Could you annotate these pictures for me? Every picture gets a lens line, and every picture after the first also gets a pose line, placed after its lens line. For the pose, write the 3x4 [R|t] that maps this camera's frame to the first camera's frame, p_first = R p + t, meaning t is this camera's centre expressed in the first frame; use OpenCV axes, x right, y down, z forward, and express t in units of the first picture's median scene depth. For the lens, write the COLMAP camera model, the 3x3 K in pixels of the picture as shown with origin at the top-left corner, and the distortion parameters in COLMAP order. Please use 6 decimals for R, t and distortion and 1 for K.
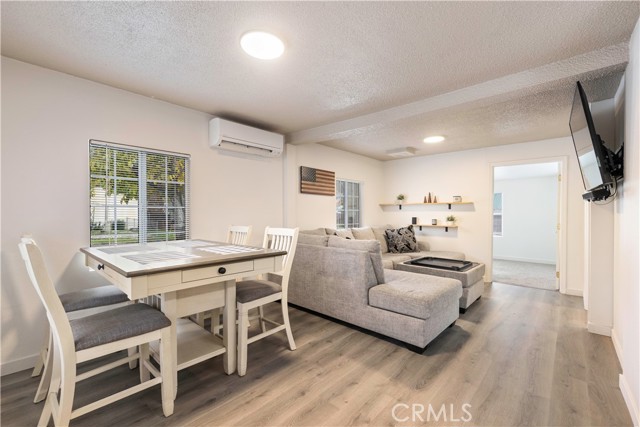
lens RADIAL K [[282.7, 0, 320.6], [0, 282.7, 215.1], [0, 0, 1]] dist [0.001151, -0.000112]
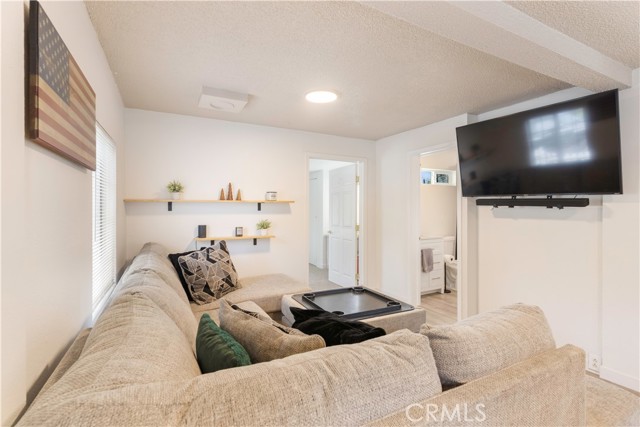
lens RADIAL K [[305.1, 0, 321.4], [0, 305.1, 210.0], [0, 0, 1]] dist [0.002950, -0.000019]
pose [[0.347259, -0.005577, 0.937753, -0.211093], [0.006537, 0.999972, 0.003527, -0.031671], [-0.937746, 0.004905, 0.347286, 0.806935]]
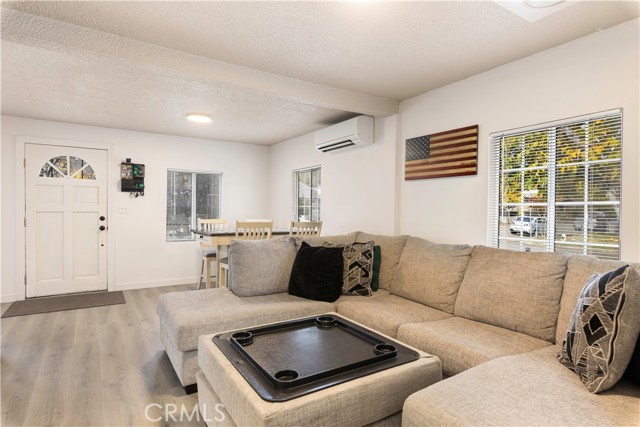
lens RADIAL K [[353.8, 0, 322.5], [0, 353.8, 215.0], [0, 0, 1]] dist [0.003598, 0.000548]
pose [[-0.261352, 0.009809, -0.965194, 0.849348], [-0.013967, 0.999805, 0.013943, -0.005786], [0.965142, 0.017125, -0.261164, 1.111902]]
